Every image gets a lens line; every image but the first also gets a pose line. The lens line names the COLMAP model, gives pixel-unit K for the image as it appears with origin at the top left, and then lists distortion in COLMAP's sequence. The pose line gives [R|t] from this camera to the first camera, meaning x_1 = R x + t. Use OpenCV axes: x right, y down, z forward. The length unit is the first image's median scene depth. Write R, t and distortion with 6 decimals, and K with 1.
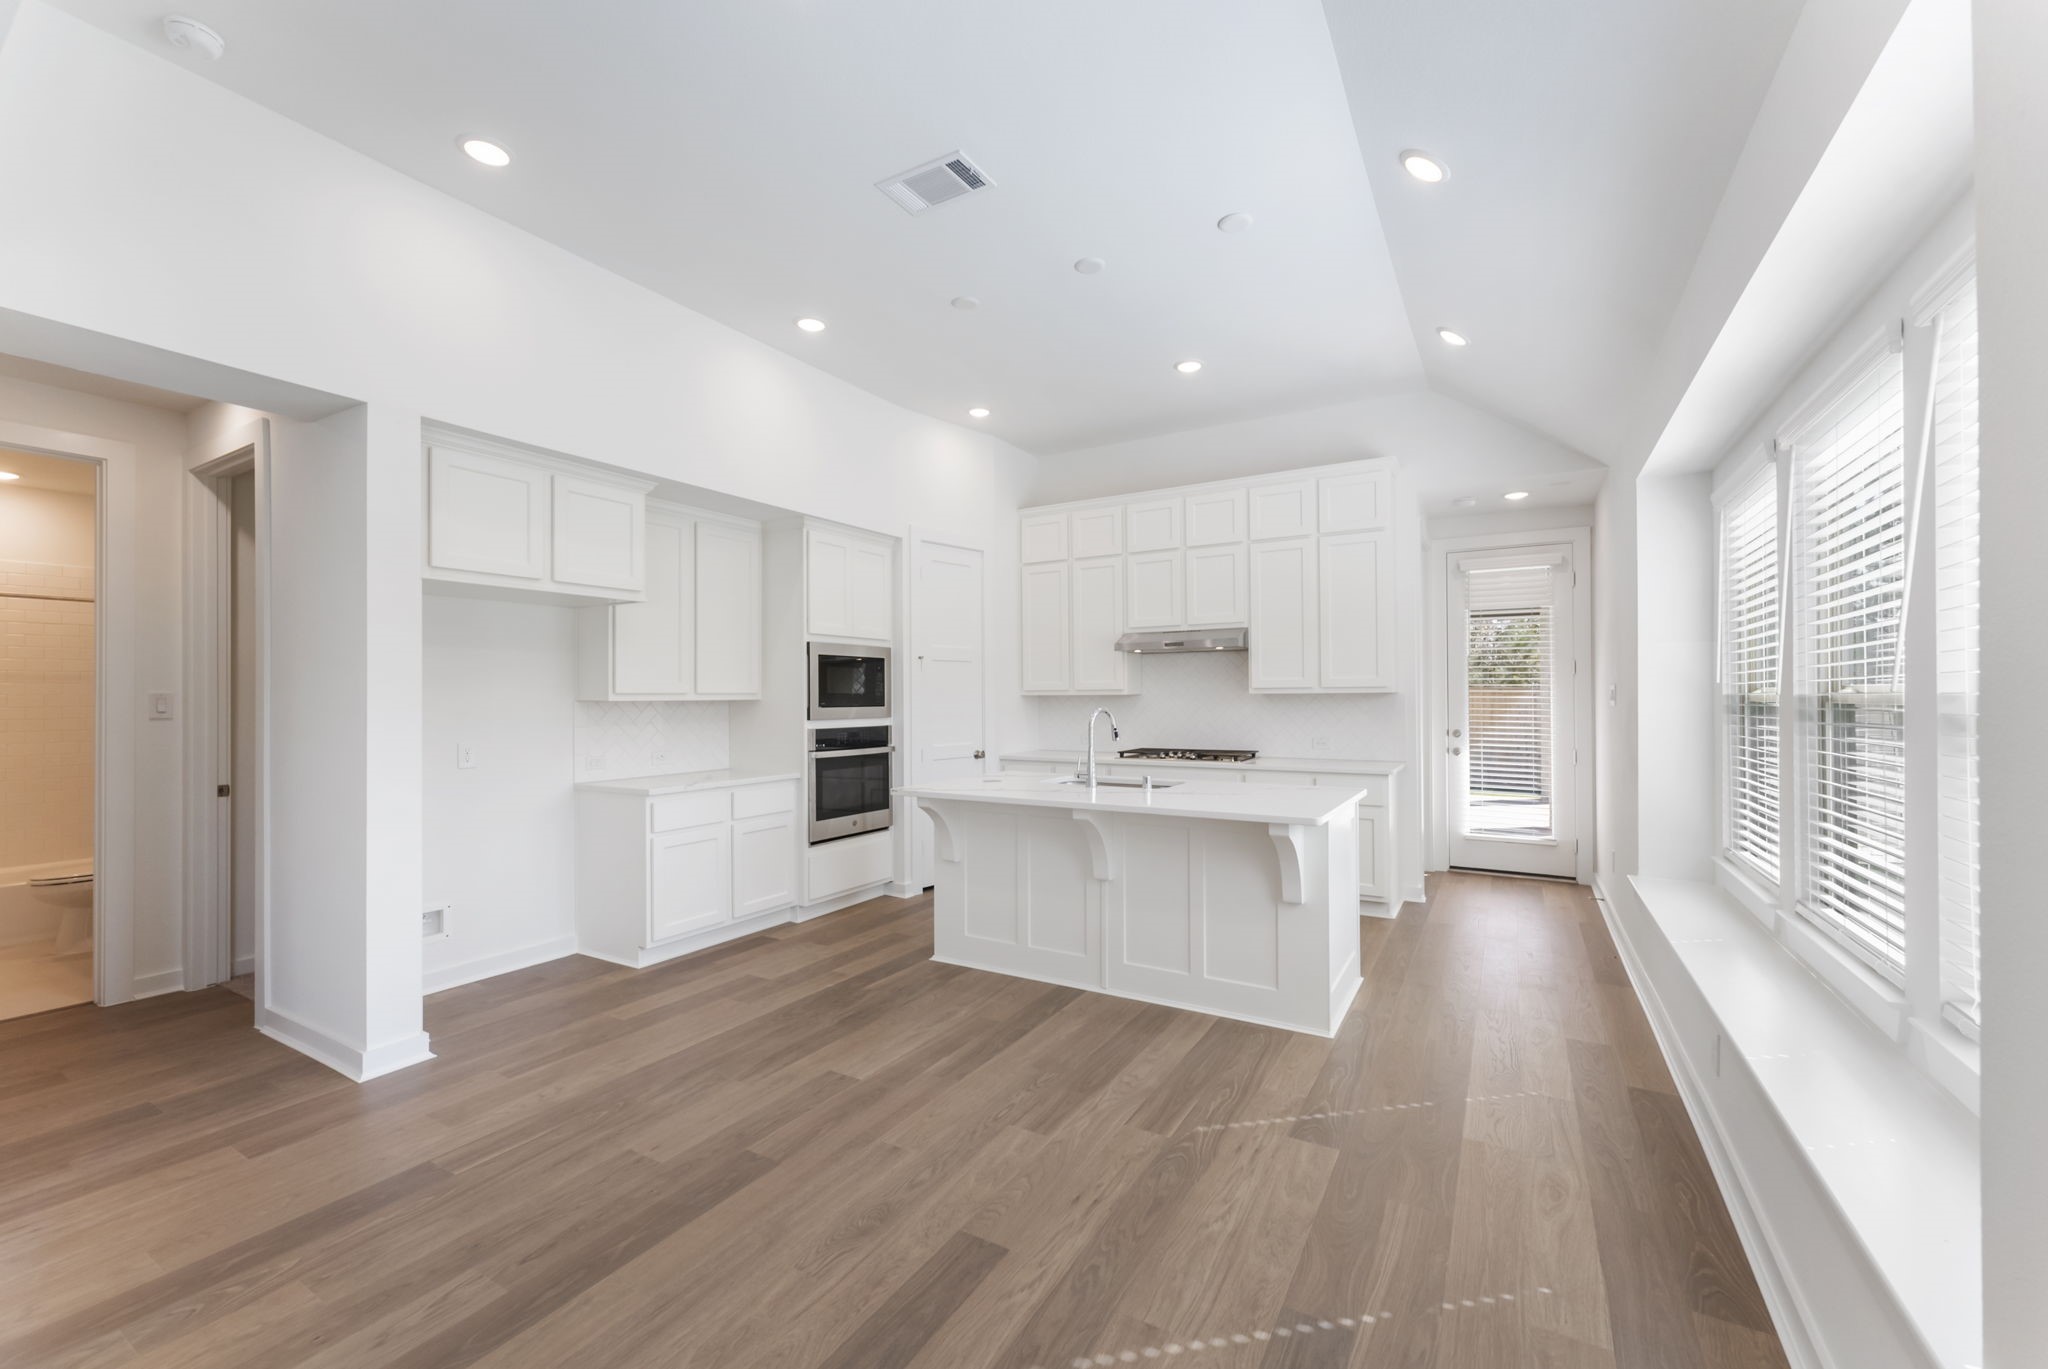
lens RADIAL K [[820.3, 0, 1027.0], [0, 820.3, 688.5], [0, 0, 1]] dist [0.001377, 0.000248]
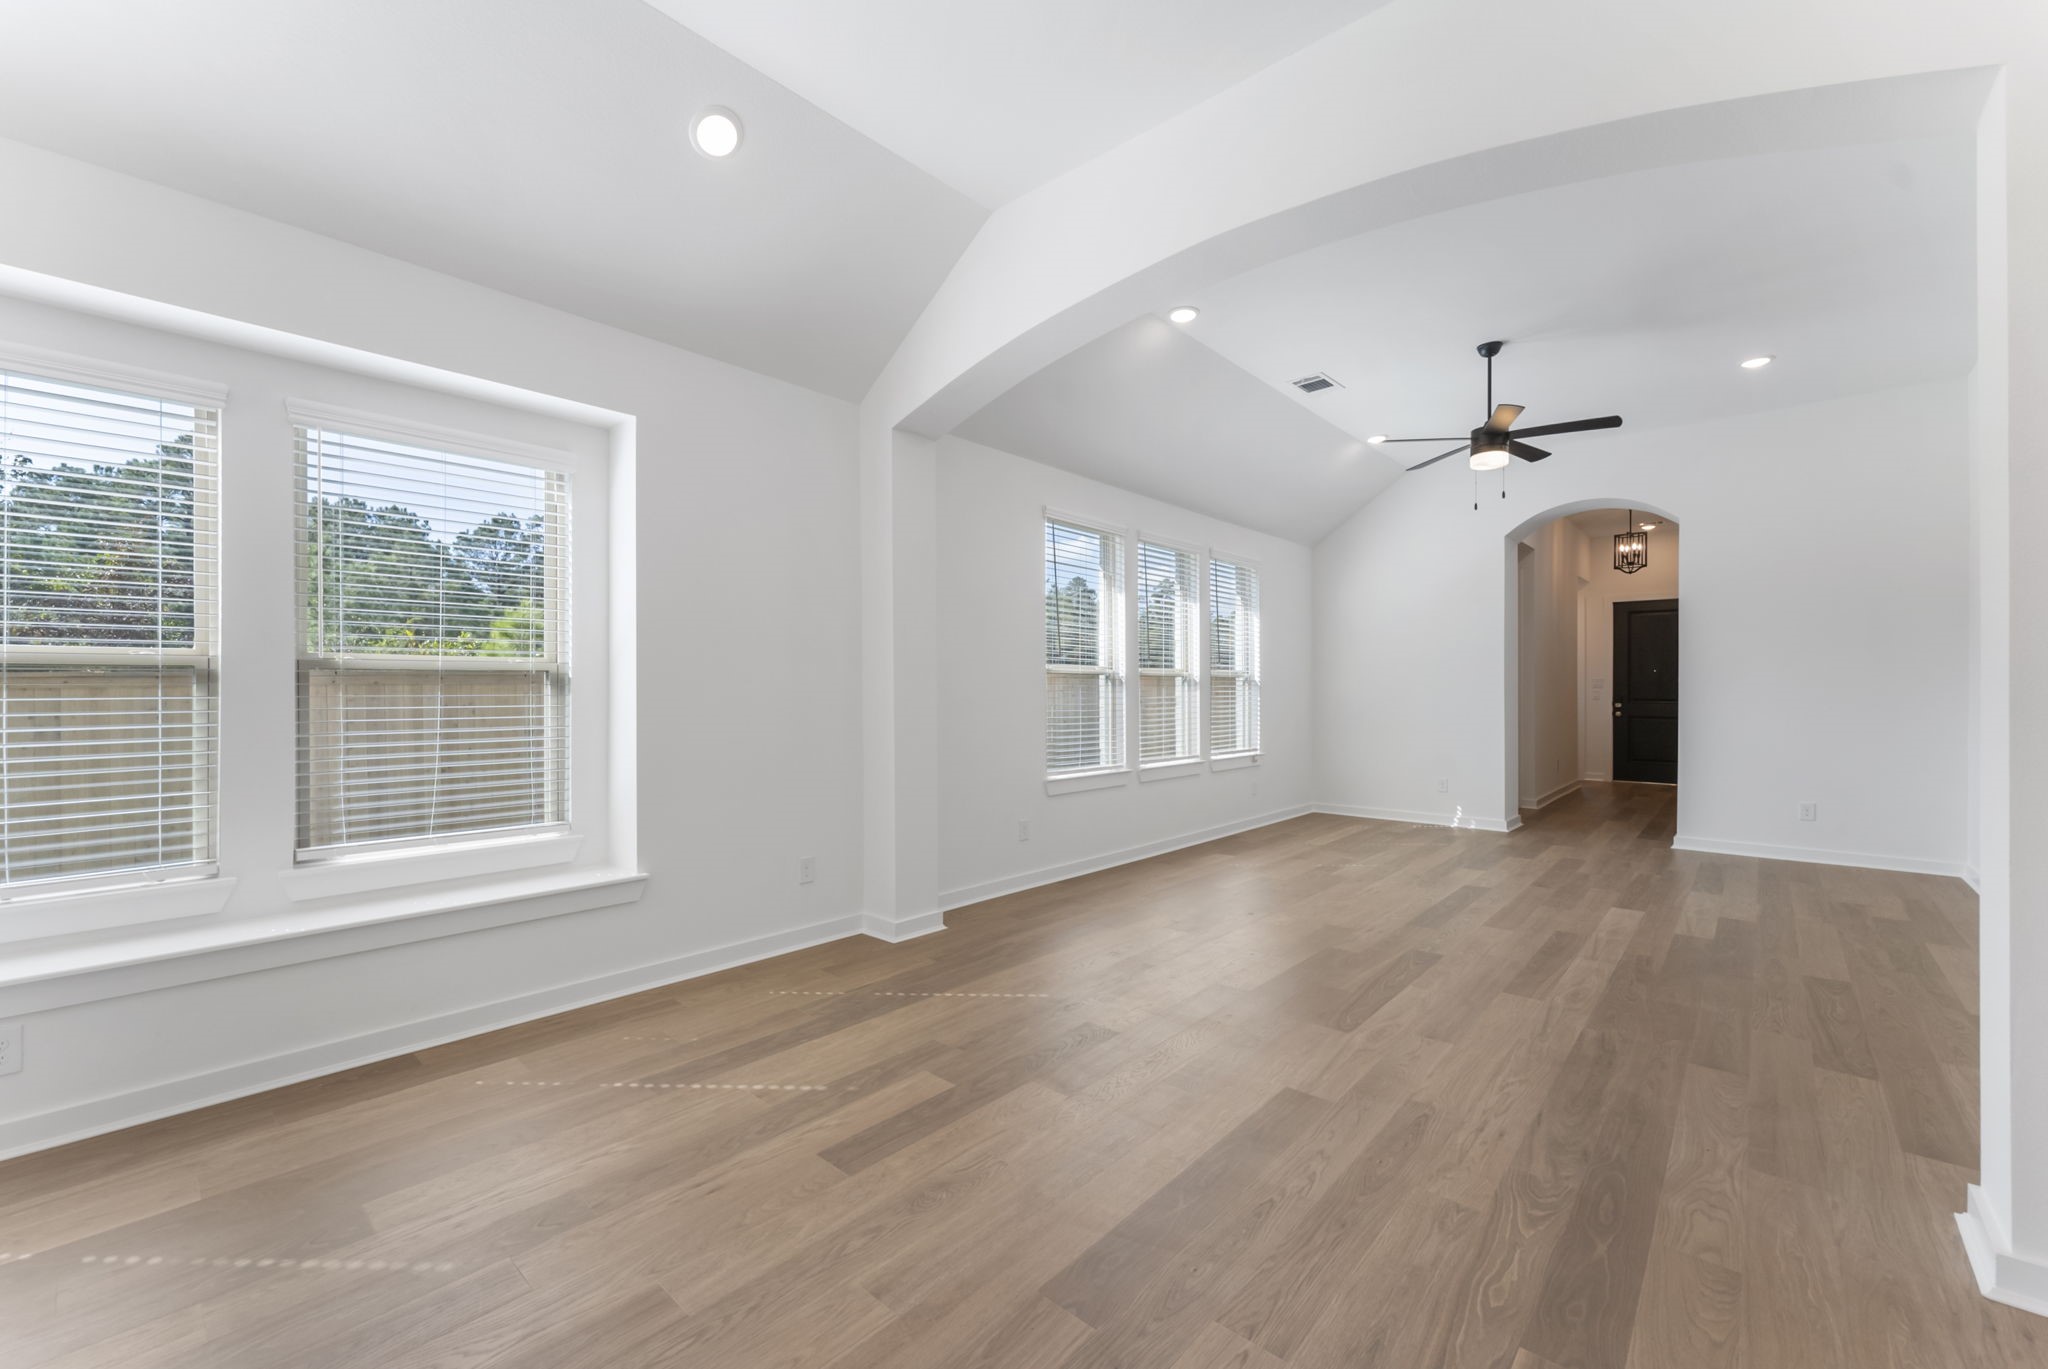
lens RADIAL K [[820.3, 0, 1027.0], [0, 820.3, 688.5], [0, 0, 1]] dist [0.001377, 0.000248]
pose [[-0.980082, 0.007277, 0.198459, -0.197963], [0.005542, 0.999941, -0.009297, 0.029385], [-0.198515, -0.008012, -0.980065, 0.774374]]
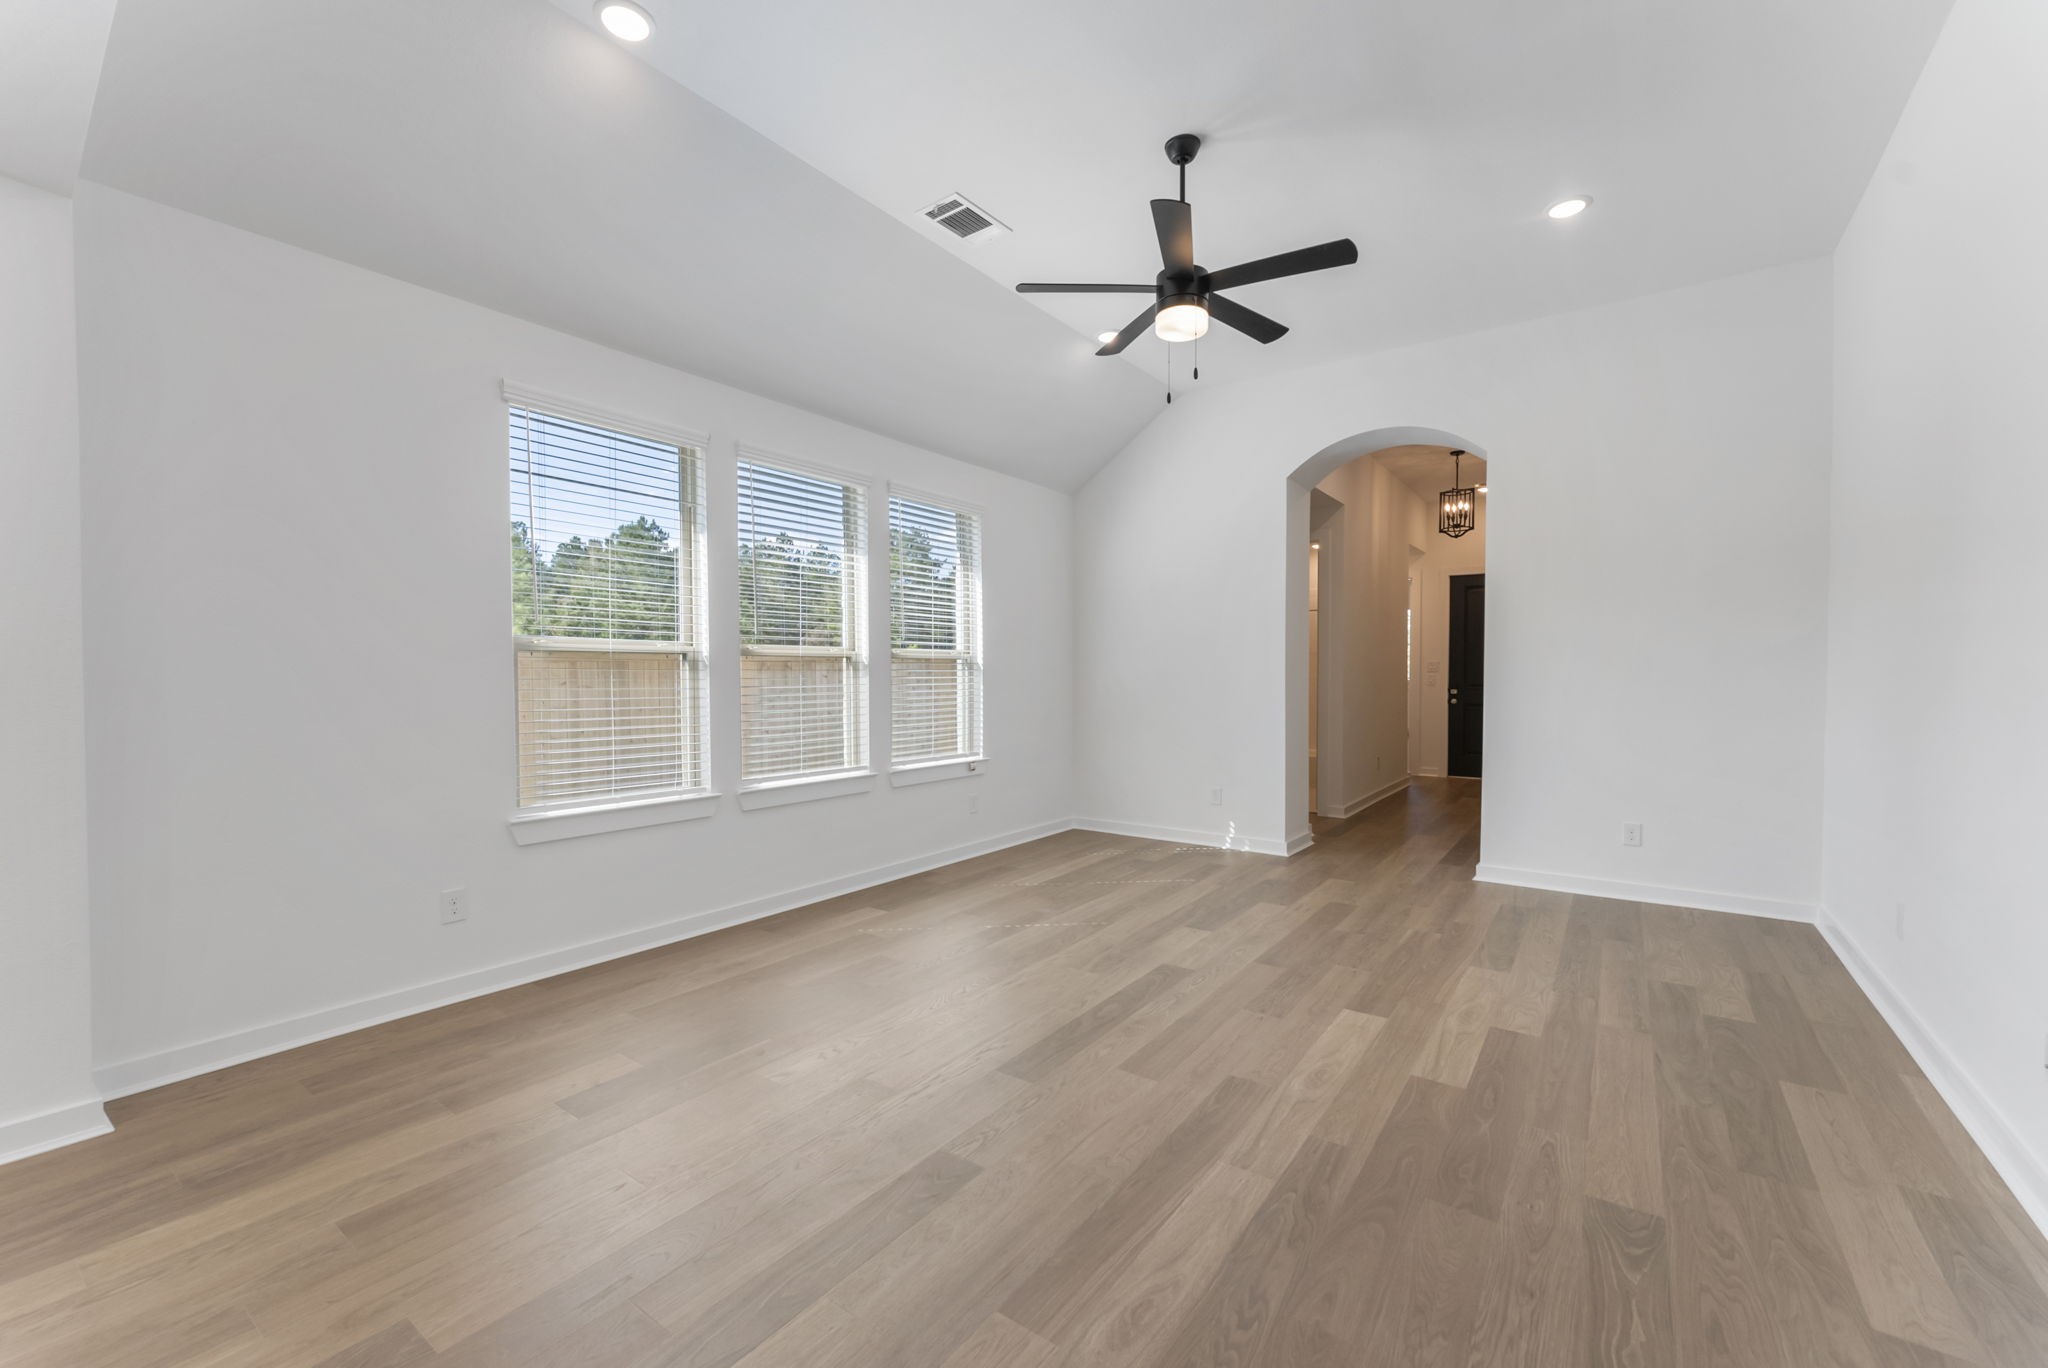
lens RADIAL K [[825.5, 0, 1025.0], [0, 825.5, 689.8], [0, 0, 1]] dist [0.000201, -0.000211]
pose [[-0.995472, 0.007202, 0.094781, -0.475264], [0.008290, 0.999904, 0.011095, 0.027678], [-0.094692, 0.011830, -0.995436, 0.371047]]
